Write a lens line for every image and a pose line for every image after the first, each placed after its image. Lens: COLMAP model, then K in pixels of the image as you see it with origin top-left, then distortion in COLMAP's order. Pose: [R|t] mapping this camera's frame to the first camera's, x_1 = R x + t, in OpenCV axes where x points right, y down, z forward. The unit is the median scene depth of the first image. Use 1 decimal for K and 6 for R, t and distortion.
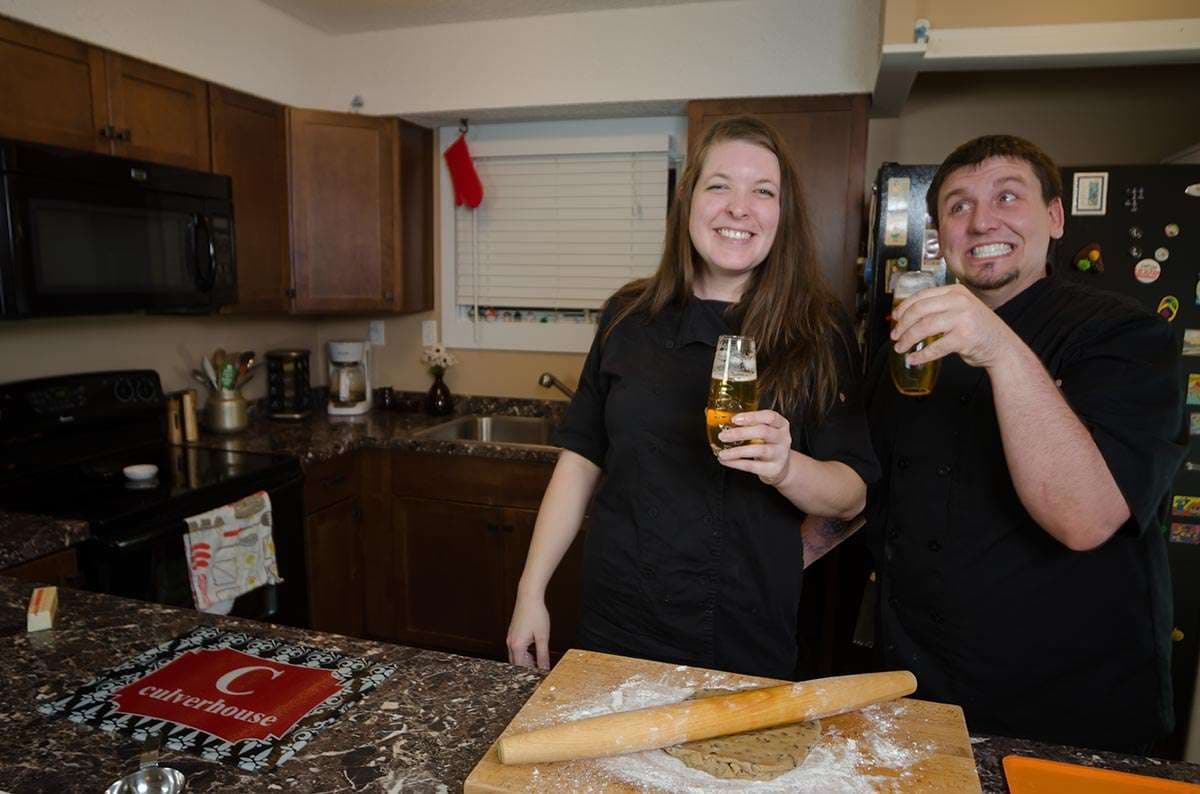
lens RADIAL K [[875.6, 0, 592.7], [0, 875.6, 381.2], [0, 0, 1]] dist [-0.067766, 0.035451]
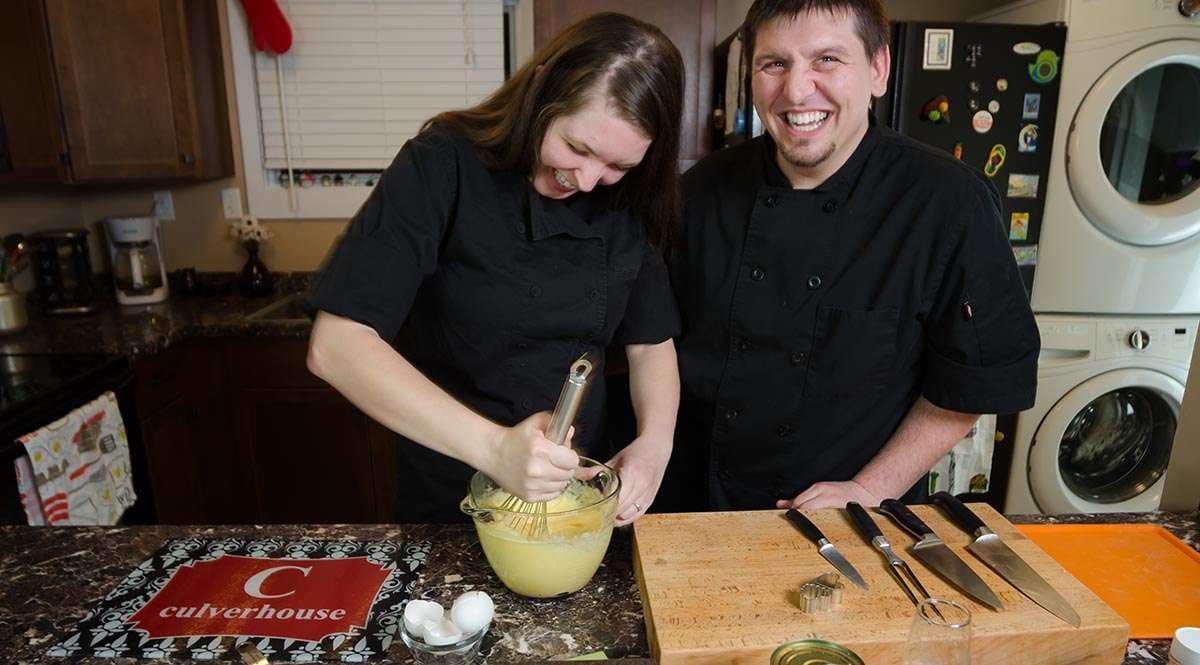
lens RADIAL K [[912.4, 0, 622.6], [0, 912.4, 399.0], [0, 0, 1]] dist [-0.065082, 0.031847]
pose [[0.937678, -0.103110, 0.331855, -0.210651], [0.048976, 0.984646, 0.167551, 0.008848], [-0.344036, -0.140856, 0.928331, 0.010007]]
